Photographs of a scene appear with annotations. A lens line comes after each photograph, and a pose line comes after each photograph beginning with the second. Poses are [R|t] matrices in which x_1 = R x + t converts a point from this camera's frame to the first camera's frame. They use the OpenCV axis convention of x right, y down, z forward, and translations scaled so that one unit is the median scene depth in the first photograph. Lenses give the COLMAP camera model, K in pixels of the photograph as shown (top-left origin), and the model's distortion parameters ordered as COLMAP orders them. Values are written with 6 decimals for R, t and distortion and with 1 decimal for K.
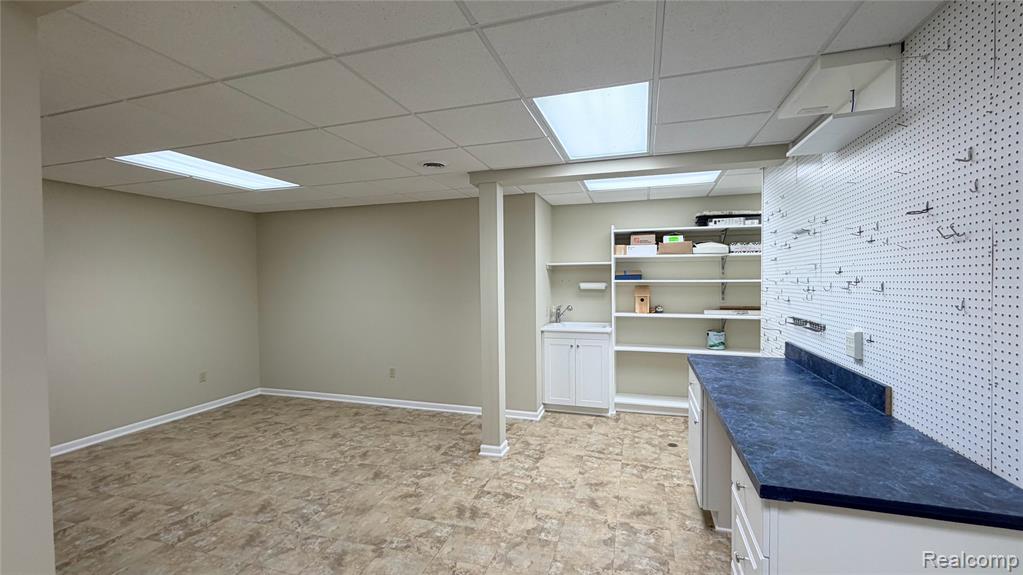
lens RADIAL K [[428.0, 0, 507.1], [0, 428.0, 291.5], [0, 0, 1]] dist [0.002066, 0.000071]
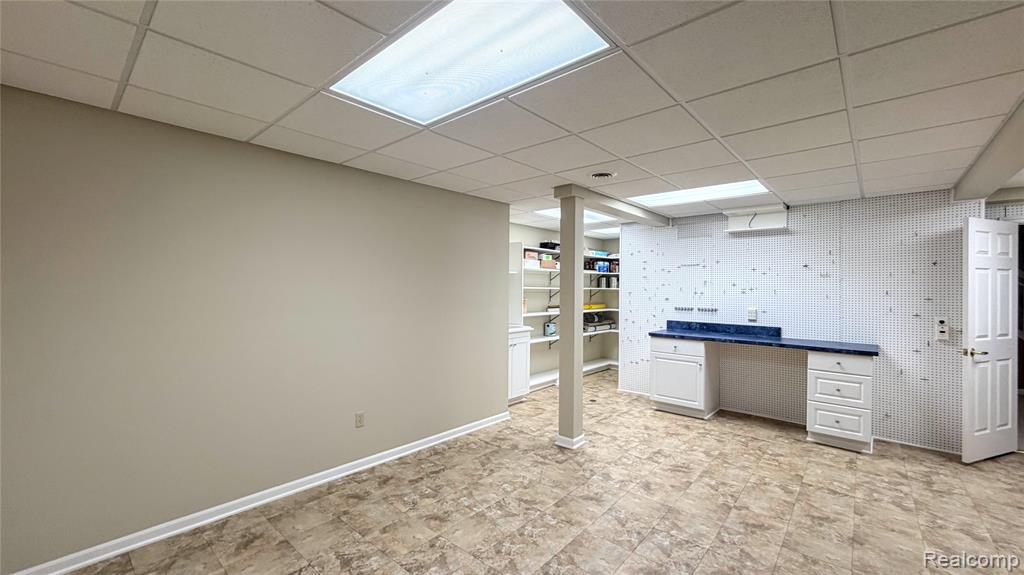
lens RADIAL K [[411.7, 0, 507.9], [0, 411.7, 288.3], [0, 0, 1]] dist [0.002450, 0.000210]
pose [[0.401693, 0.012338, 0.915691, -1.082205], [0.013200, 0.999727, -0.019261, -0.001031], [-0.915679, 0.019824, 0.401420, 0.738486]]
